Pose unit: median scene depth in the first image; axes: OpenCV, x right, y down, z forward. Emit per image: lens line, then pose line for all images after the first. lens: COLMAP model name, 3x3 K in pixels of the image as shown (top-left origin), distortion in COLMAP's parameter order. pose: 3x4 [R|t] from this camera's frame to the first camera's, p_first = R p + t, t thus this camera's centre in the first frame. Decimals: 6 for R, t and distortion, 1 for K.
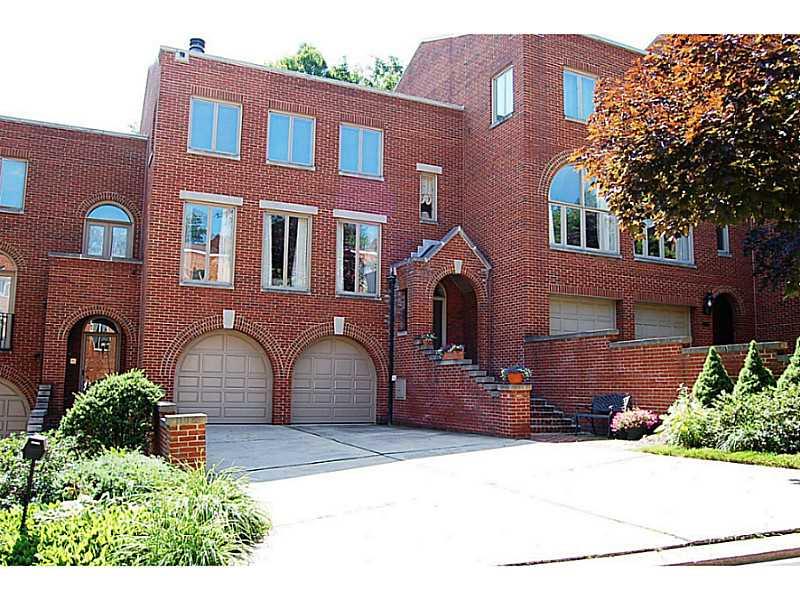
lens RADIAL K [[638.8, 0, 400.1], [0, 638.8, 312.6], [0, 0, 1]] dist [-0.097531, 0.000950]
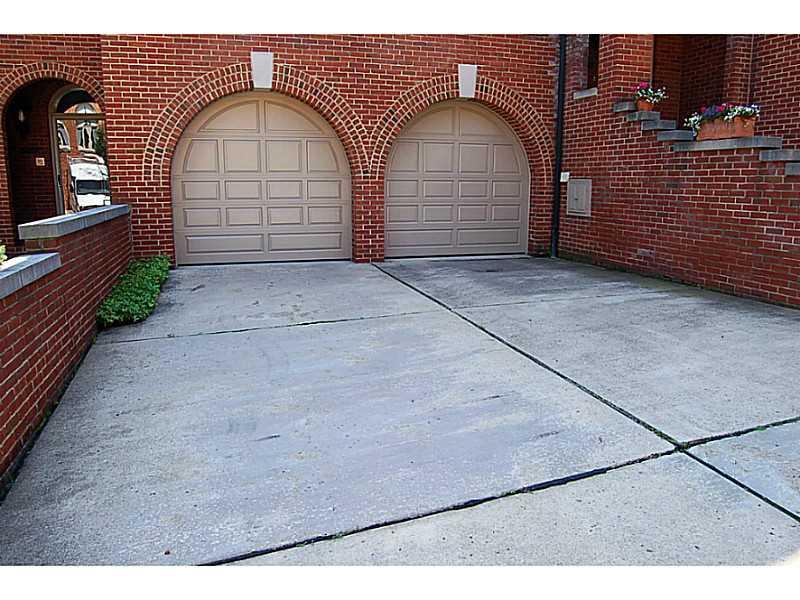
lens RADIAL K [[622.0, 0, 400.0], [0, 622.0, 300.0], [0, 0, 1]] dist [-0.053196, 0.002931]
pose [[0.988923, 0.017190, -0.147431, -0.072403], [0.027706, 0.954435, 0.297128, 0.040955], [0.145821, -0.297922, 0.943387, 0.443112]]
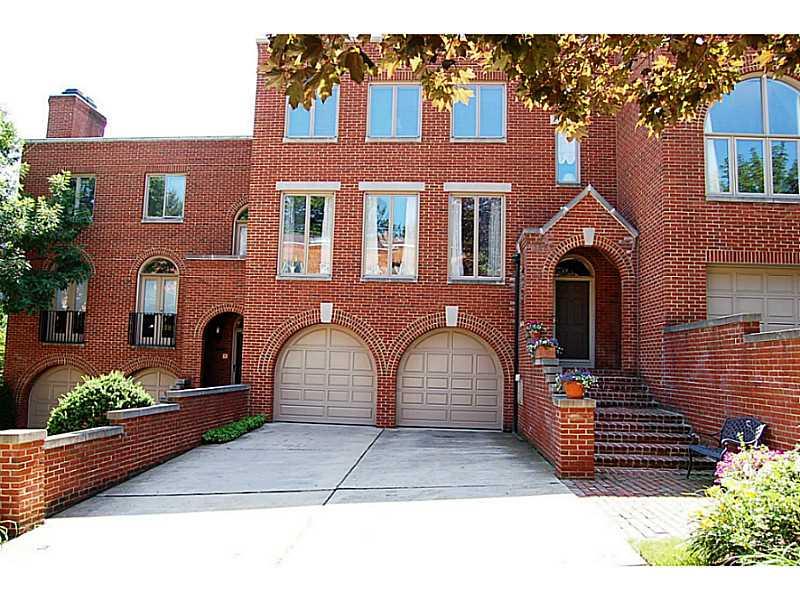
lens RADIAL K [[622.0, 0, 400.0], [0, 622.0, 300.0], [0, 0, 1]] dist [-0.053196, 0.002931]
pose [[0.879476, -0.036594, -0.474535, 0.246226], [0.038176, 0.999251, -0.006304, 0.001247], [0.474410, -0.012572, 0.880214, 0.225720]]
